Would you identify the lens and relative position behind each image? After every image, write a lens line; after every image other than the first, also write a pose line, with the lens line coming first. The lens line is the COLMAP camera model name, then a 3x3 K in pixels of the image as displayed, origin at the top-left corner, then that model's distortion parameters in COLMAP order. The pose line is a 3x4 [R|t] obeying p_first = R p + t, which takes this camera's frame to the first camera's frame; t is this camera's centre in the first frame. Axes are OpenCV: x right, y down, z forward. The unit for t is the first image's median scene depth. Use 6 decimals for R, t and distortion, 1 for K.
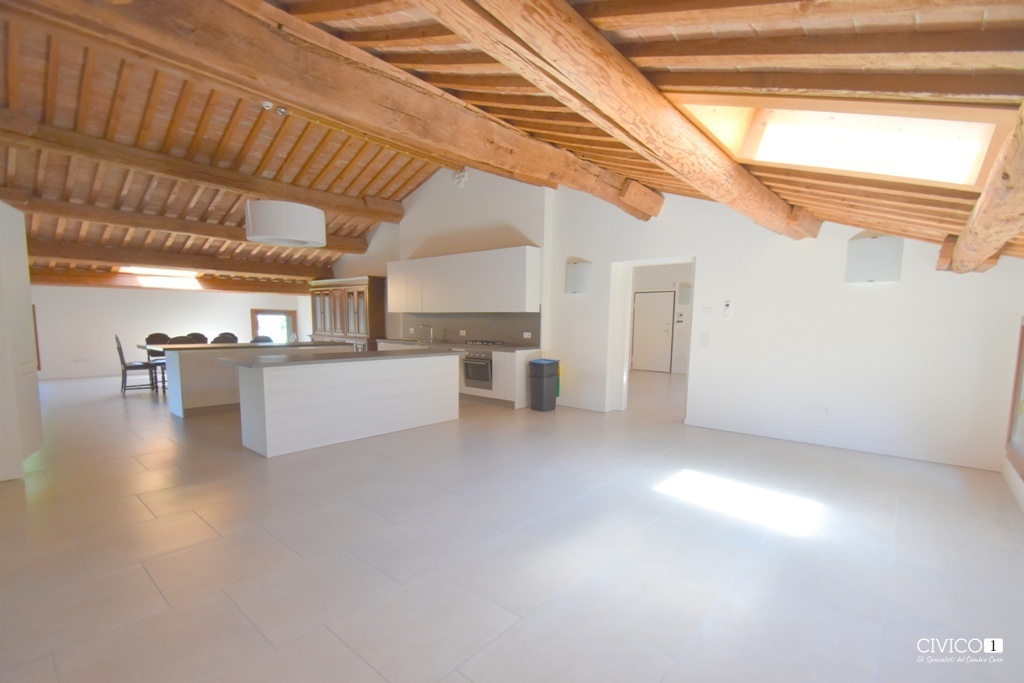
lens RADIAL K [[456.7, 0, 515.1], [0, 456.7, 370.7], [0, 0, 1]] dist [0.014342, -0.000071]
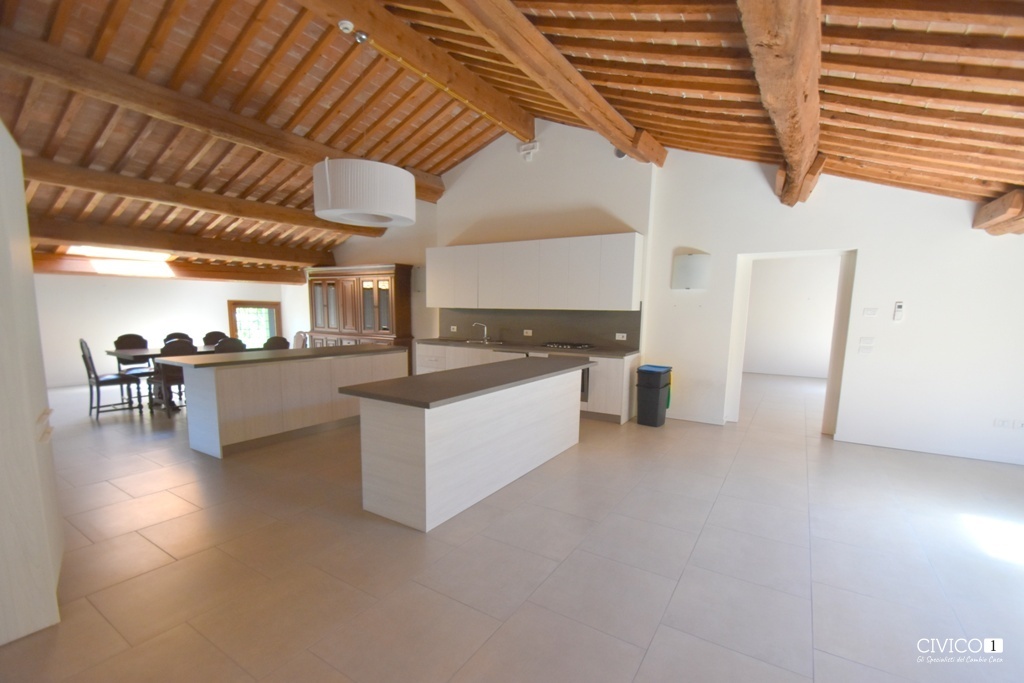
lens RADIAL K [[447.3, 0, 517.3], [0, 447.3, 369.6], [0, 0, 1]] dist [0.002206, 0.000056]
pose [[0.988667, -0.016892, 0.149174, -0.293446], [0.012802, 0.999516, 0.028337, -0.041677], [-0.149580, -0.026106, 0.988405, 0.190506]]
